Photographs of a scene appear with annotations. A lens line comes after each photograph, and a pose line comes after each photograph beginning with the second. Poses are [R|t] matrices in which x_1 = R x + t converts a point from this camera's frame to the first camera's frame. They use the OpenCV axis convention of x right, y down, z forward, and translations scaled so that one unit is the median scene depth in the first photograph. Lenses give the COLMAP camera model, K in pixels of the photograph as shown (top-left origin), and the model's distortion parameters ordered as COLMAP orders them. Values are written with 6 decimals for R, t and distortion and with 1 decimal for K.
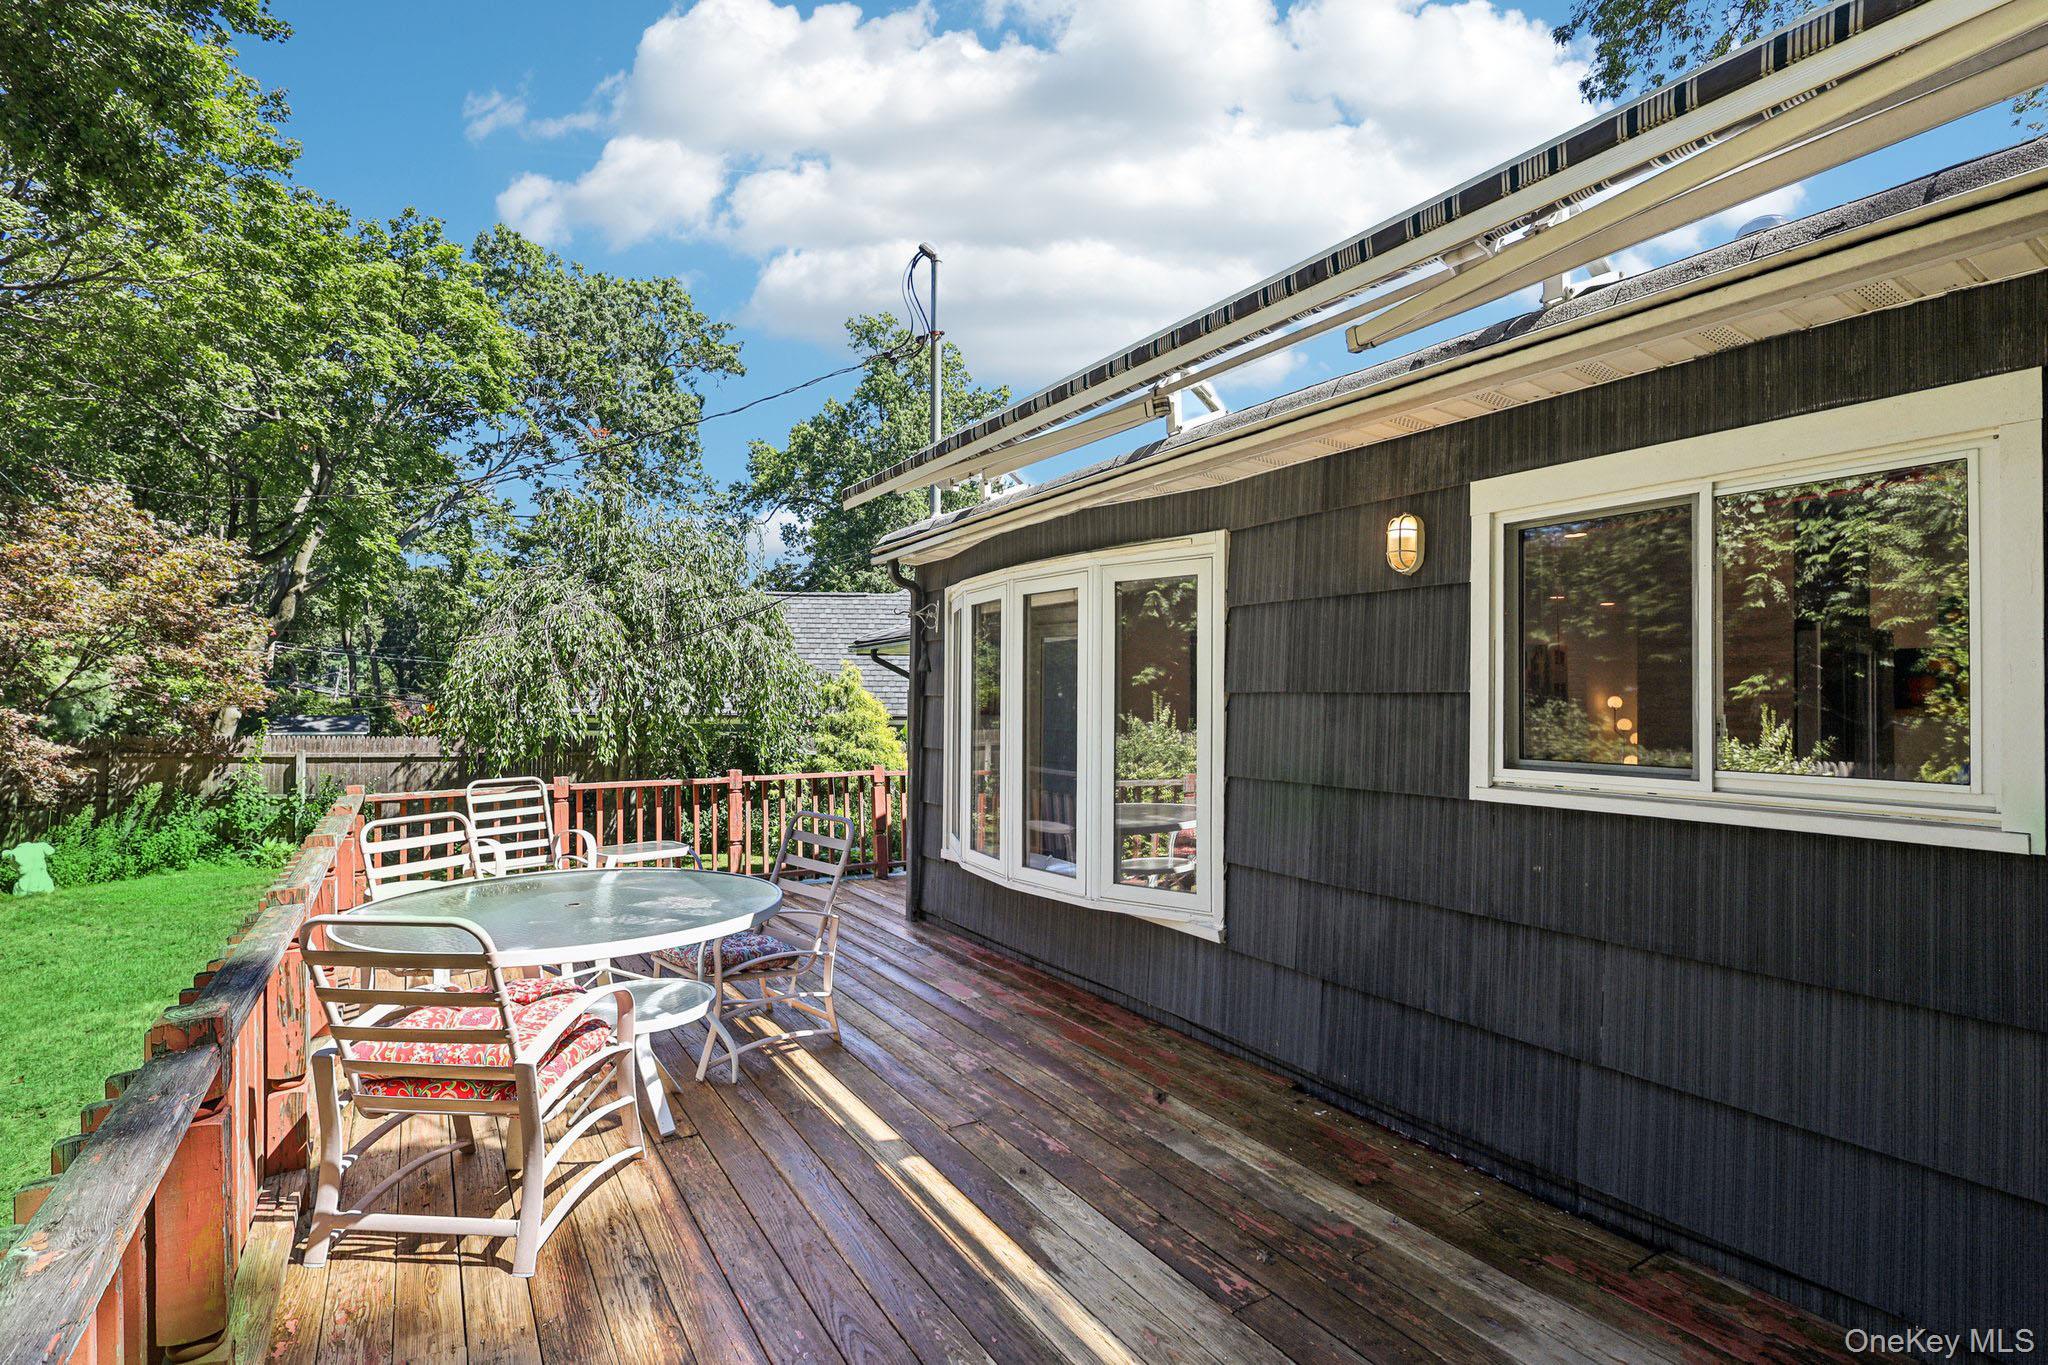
lens RADIAL K [[940.0, 0, 1023.1], [0, 940.0, 691.9], [0, 0, 1]] dist [0.000761, 0.000248]
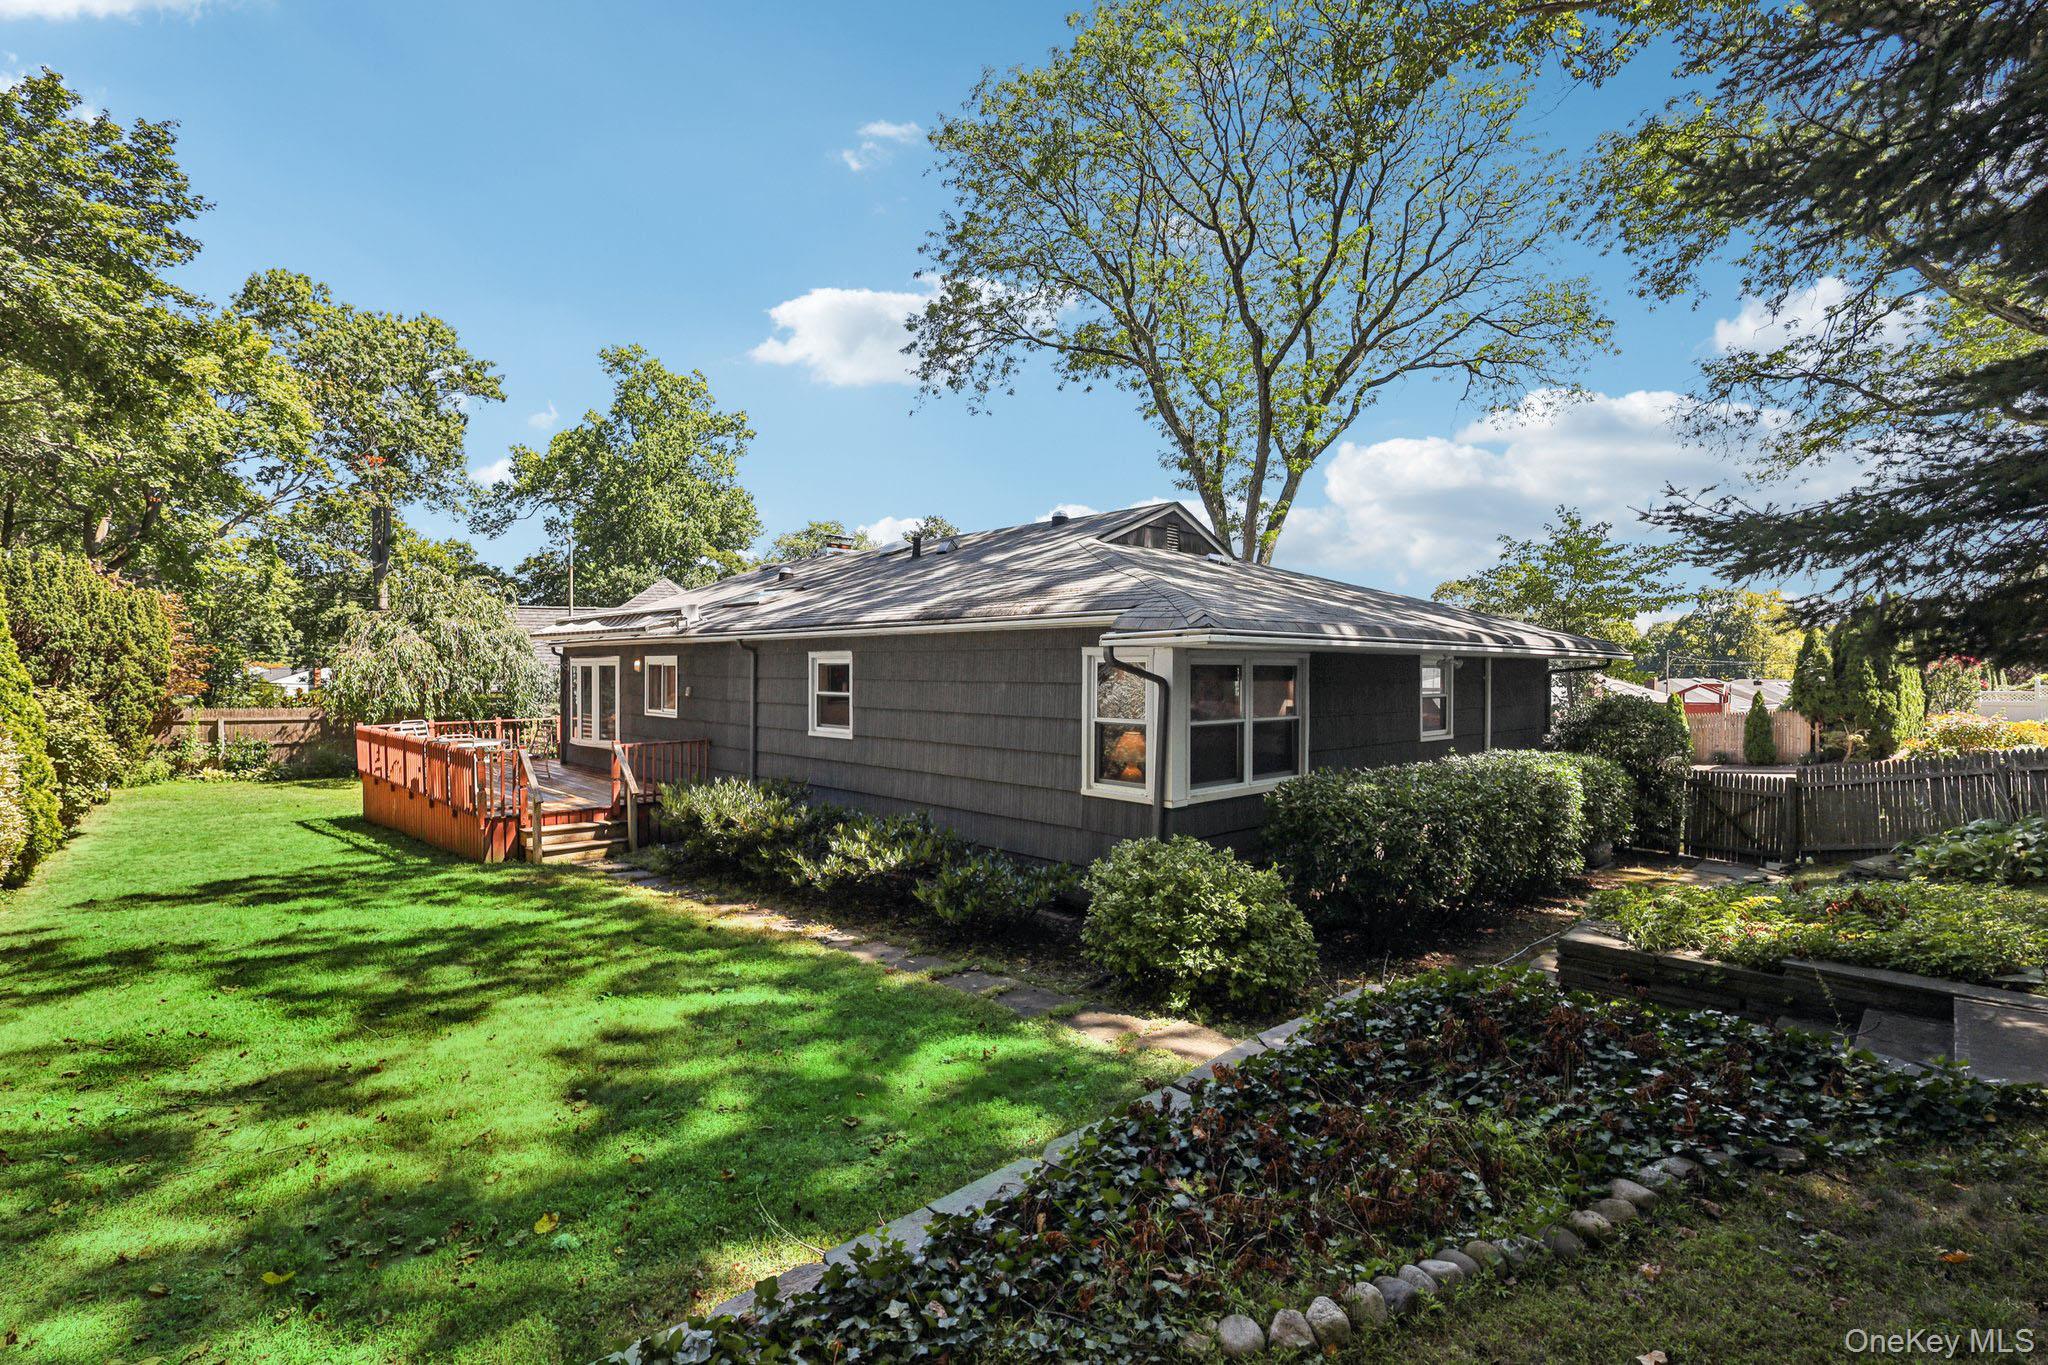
lens RADIAL K [[940.0, 0, 1025.9], [0, 940.0, 683.0], [0, 0, 1]] dist [0.000761, 0.000248]
pose [[0.978027, -0.007579, 0.208341, 0.116421], [0.001965, 0.999630, 0.027139, -0.016184], [-0.208469, -0.026133, 0.977680, -0.370503]]
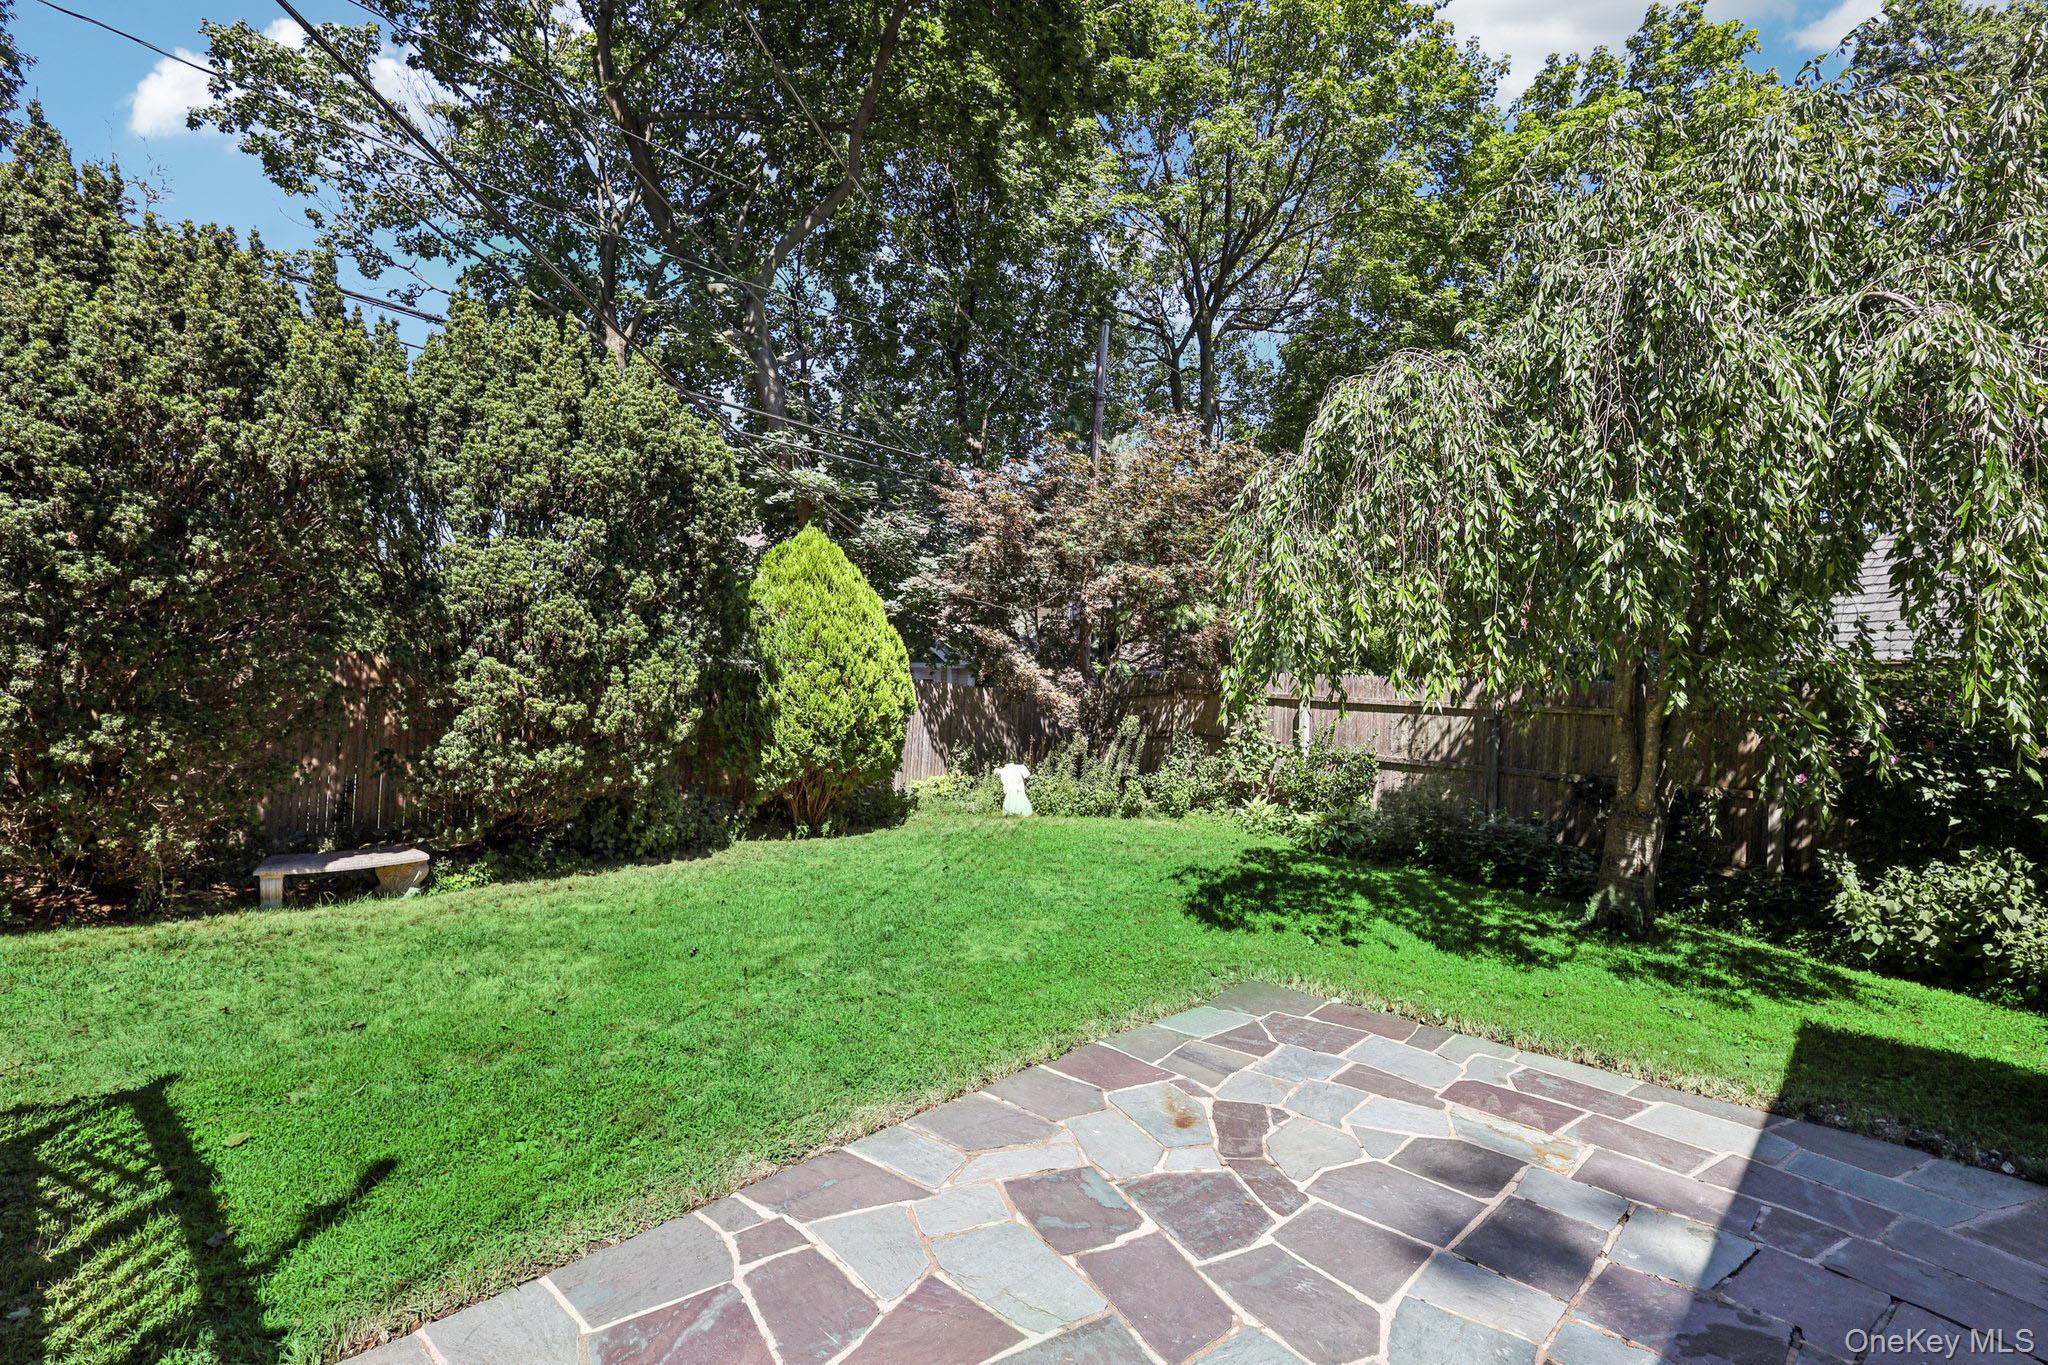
lens RADIAL K [[940.0, 0, 1024.1], [0, 940.0, 677.3], [0, 0, 1]] dist [0.000761, 0.000248]
pose [[0.223208, 0.003347, -0.974765, -0.022284], [-0.005350, 0.999983, 0.002208, 0.019348], [0.974756, 0.004722, 0.223223, 0.230990]]
